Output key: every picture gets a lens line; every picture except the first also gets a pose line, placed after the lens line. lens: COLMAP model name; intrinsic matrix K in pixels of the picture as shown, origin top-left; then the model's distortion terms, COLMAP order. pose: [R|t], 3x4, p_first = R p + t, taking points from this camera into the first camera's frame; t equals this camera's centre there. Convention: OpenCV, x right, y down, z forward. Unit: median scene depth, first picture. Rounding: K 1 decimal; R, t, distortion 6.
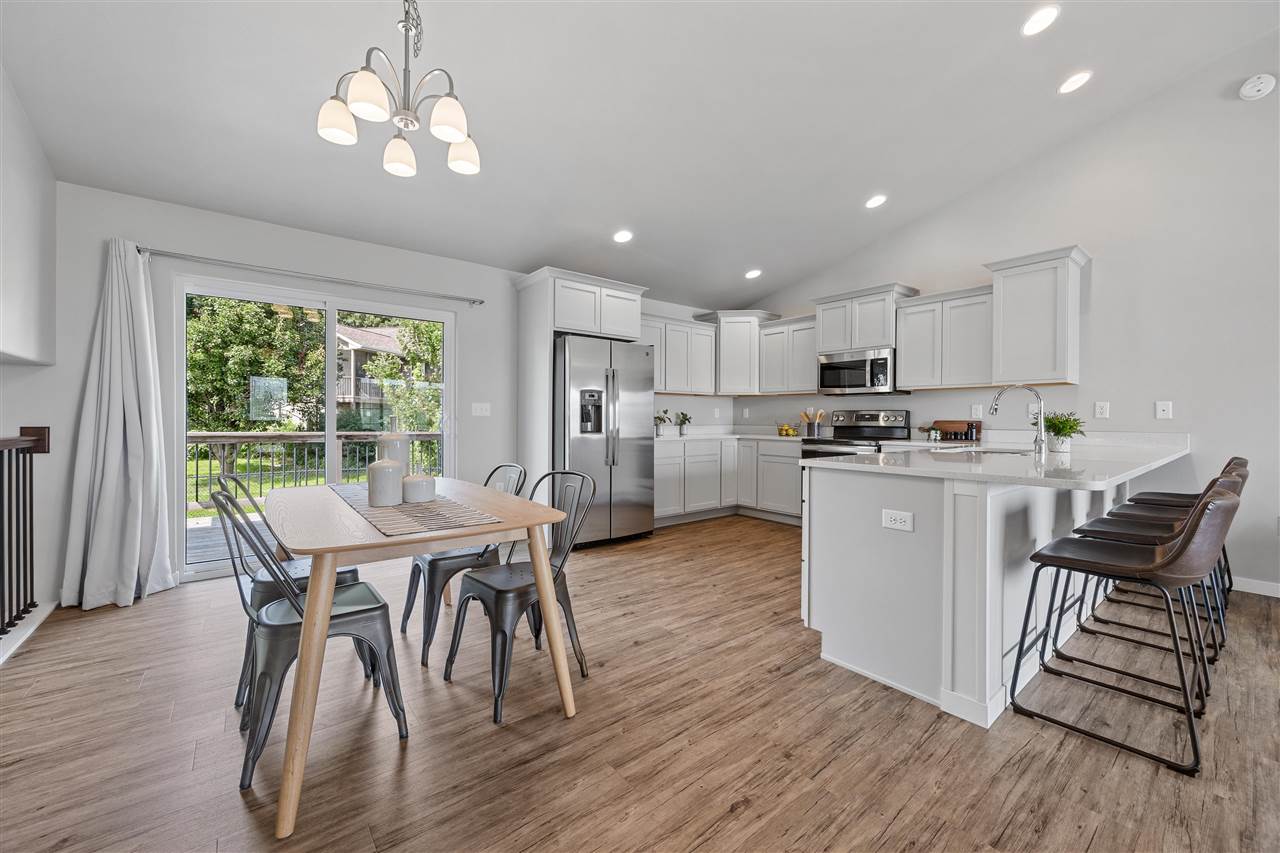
lens RADIAL K [[490.9, 0, 632.5], [0, 490.9, 421.3], [0, 0, 1]] dist [-0.002167, 0.001149]
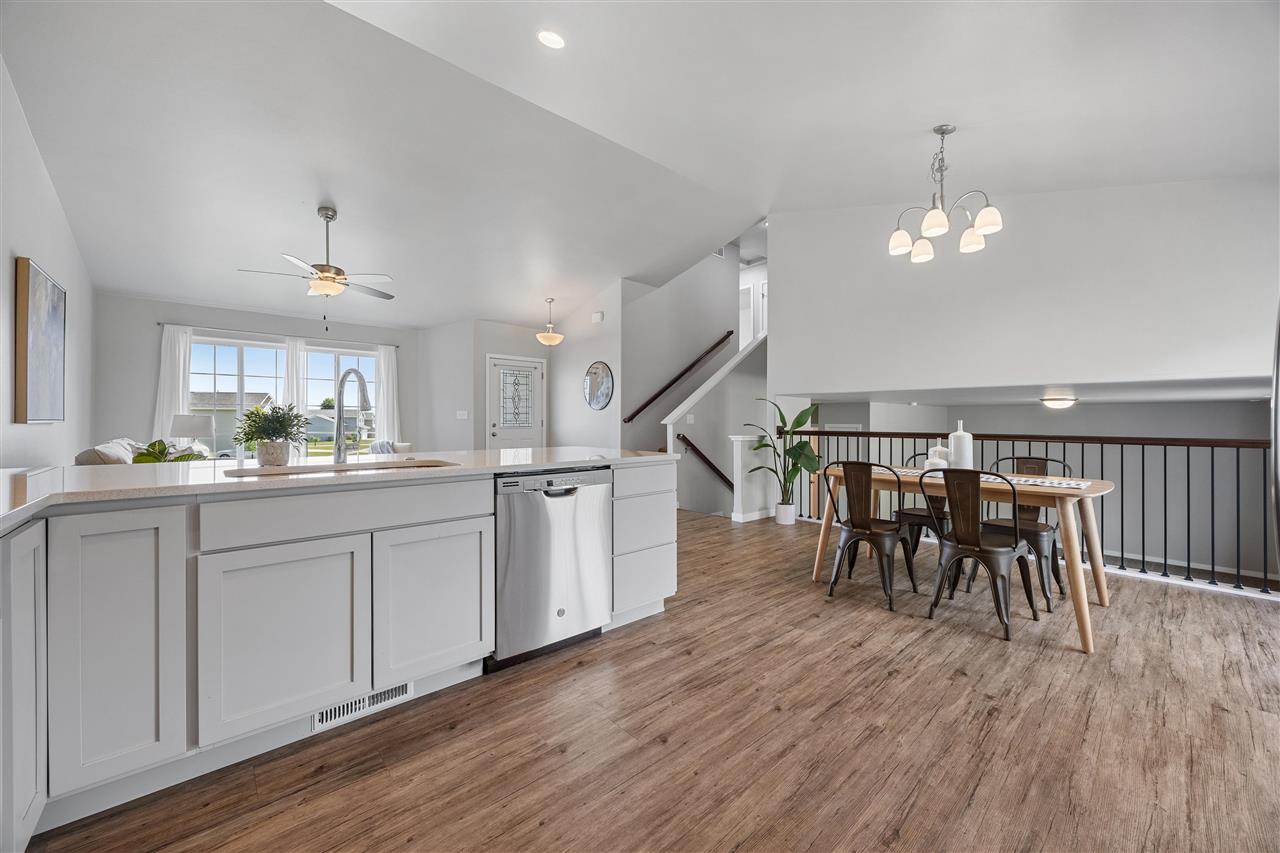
lens RADIAL K [[490.9, 0, 634.2], [0, 490.9, 416.3], [0, 0, 1]] dist [-0.002167, 0.001149]
pose [[-0.998459, -0.009774, -0.054634, 0.271886], [-0.009611, 0.999949, -0.003240, -0.005412], [0.054663, -0.002710, -0.998501, 1.147589]]
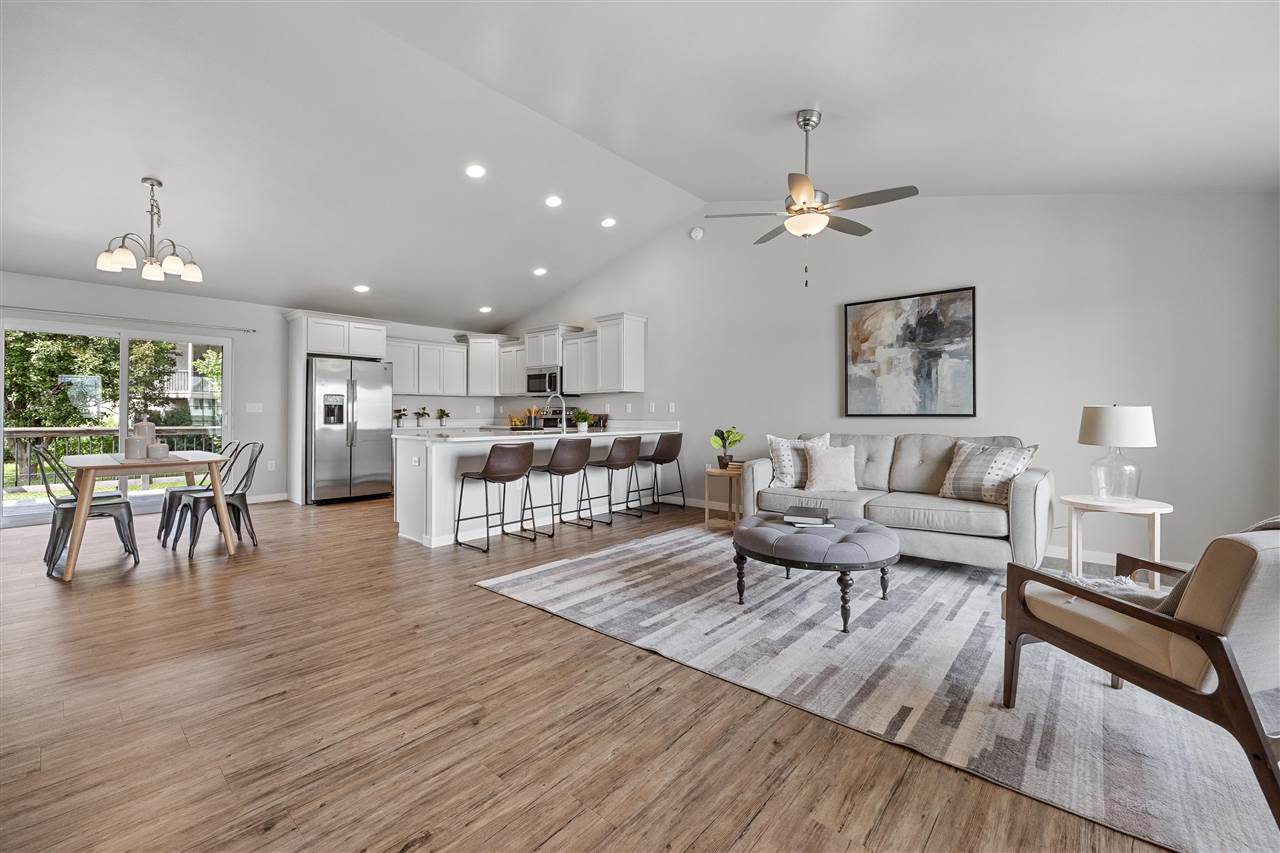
lens RADIAL K [[517.5, 0, 638.7], [0, 517.5, 414.1], [0, 0, 1]] dist [-0.001087, 0.000478]
pose [[0.984015, -0.006783, 0.177954, 0.492498], [0.007379, 0.999969, -0.002691, 0.003934], [-0.177931, 0.003962, 0.984035, -0.623476]]
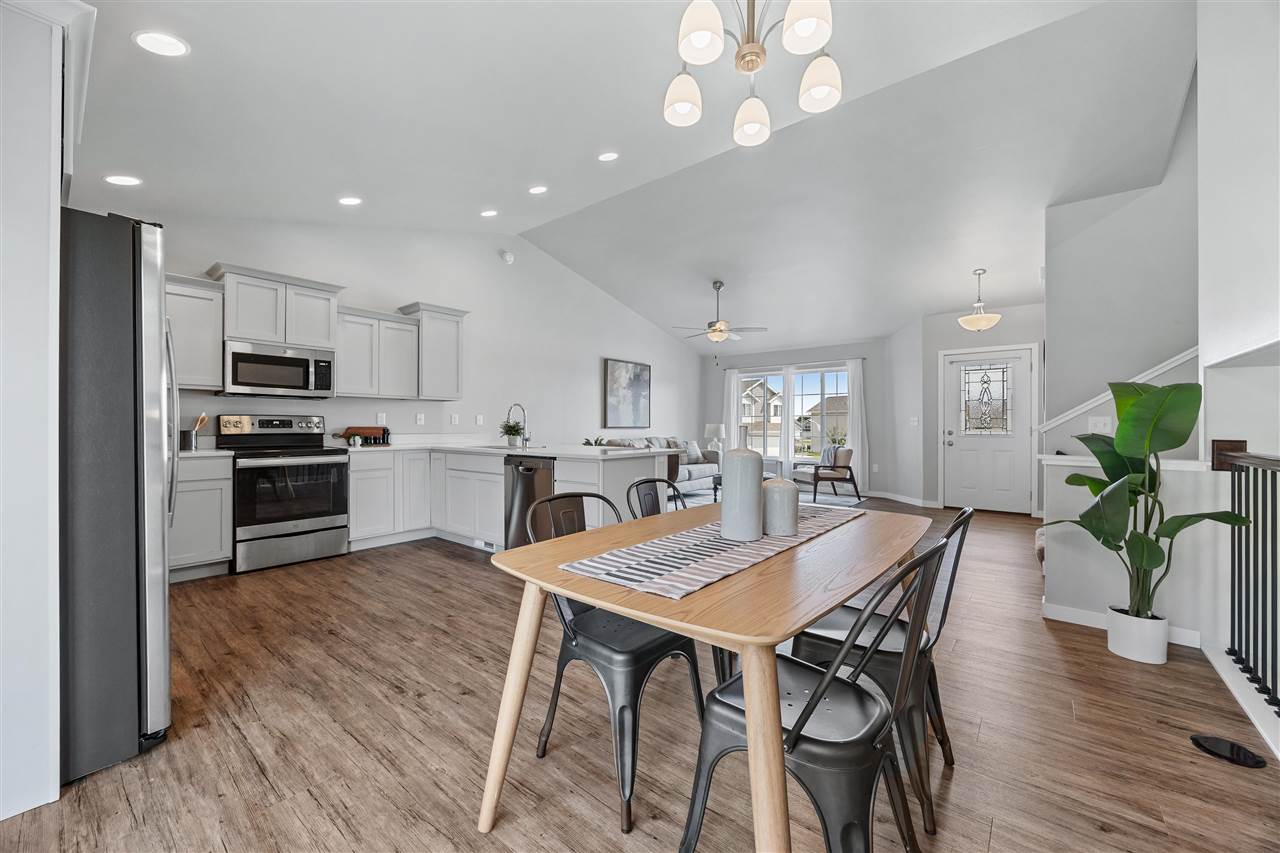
lens RADIAL K [[490.9, 0, 648.2], [0, 490.9, 425.6], [0, 0, 1]] dist [-0.002167, 0.001149]
pose [[-0.216103, -0.004796, 0.976359, -0.560460], [0.002462, 0.999982, 0.005457, -0.008120], [-0.976367, 0.003583, -0.216087, 0.615279]]
